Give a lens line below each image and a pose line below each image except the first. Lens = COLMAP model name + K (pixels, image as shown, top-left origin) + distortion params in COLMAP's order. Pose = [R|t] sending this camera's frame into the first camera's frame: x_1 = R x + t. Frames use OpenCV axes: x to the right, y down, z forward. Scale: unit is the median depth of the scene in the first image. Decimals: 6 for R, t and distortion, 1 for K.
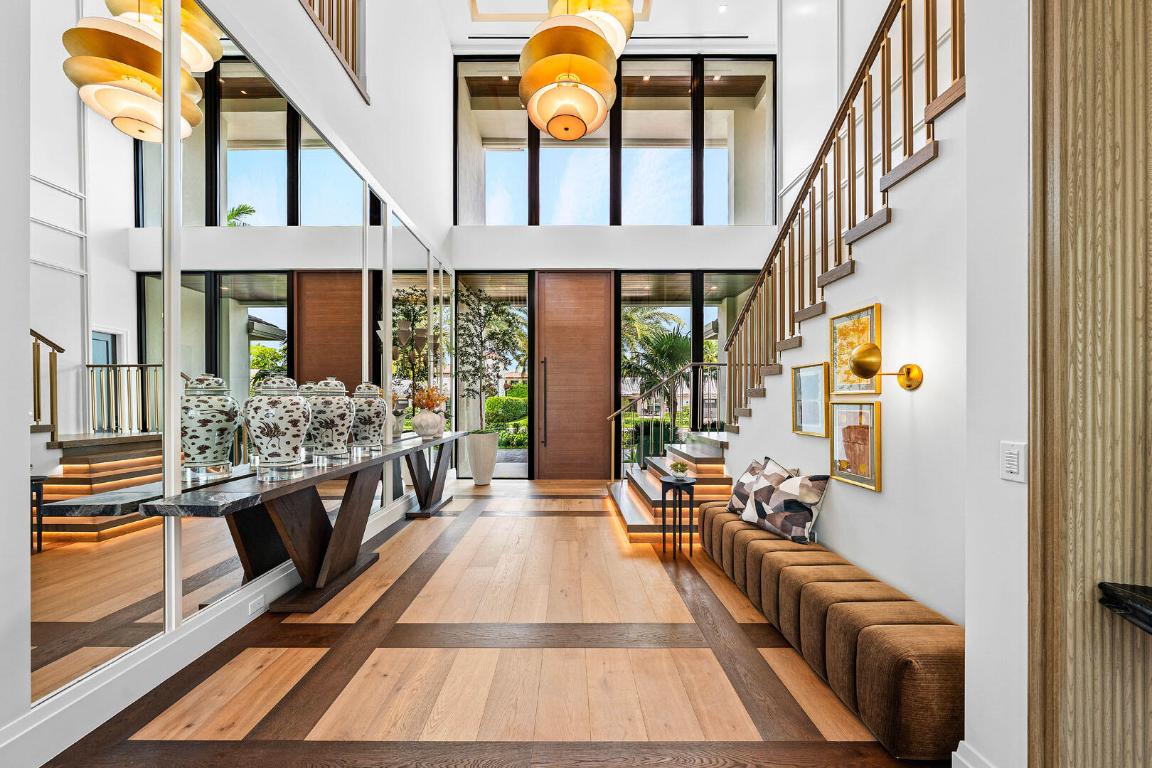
lens RADIAL K [[400.7, 0, 573.9], [0, 400.7, 390.0], [0, 0, 1]] dist [0.002221, -0.000244]
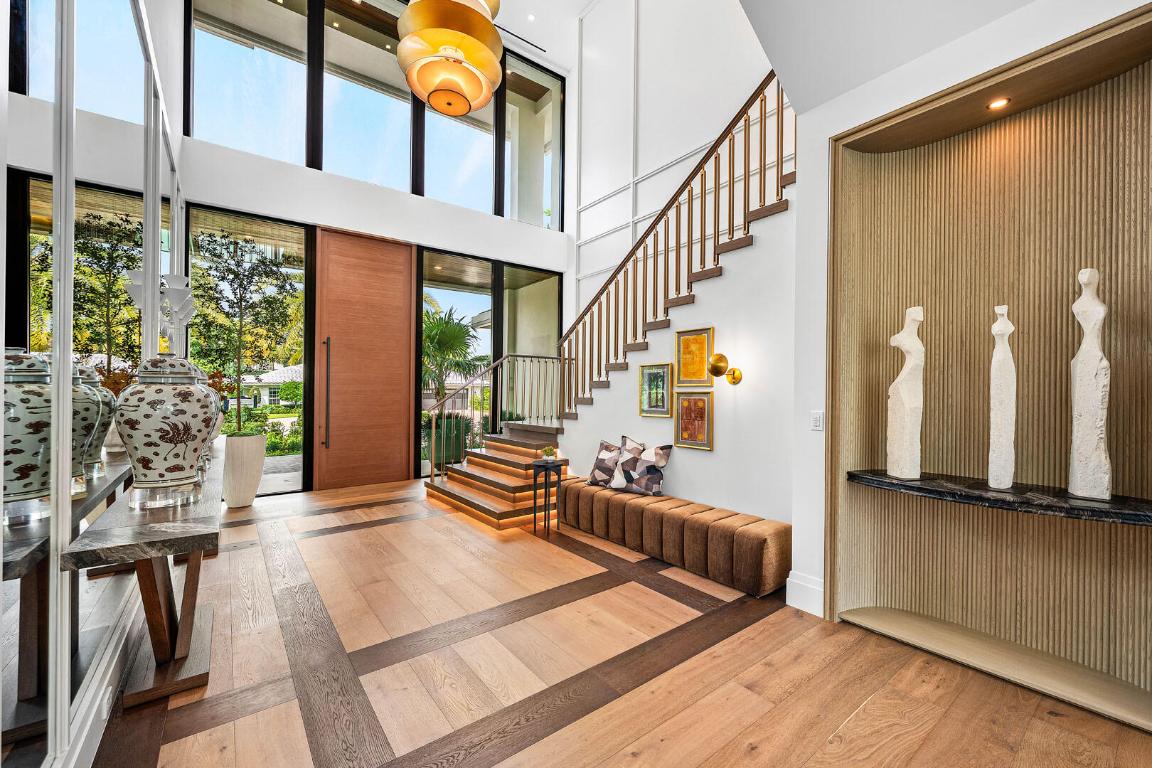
lens RADIAL K [[447.3, 0, 573.6], [0, 447.3, 383.5], [0, 0, 1]] dist [0.006193, 0.000050]
pose [[0.803787, 0.009500, 0.594841, -0.518254], [-0.014551, 0.999887, 0.003693, -0.000409], [-0.594739, -0.011624, 0.803835, -0.035920]]
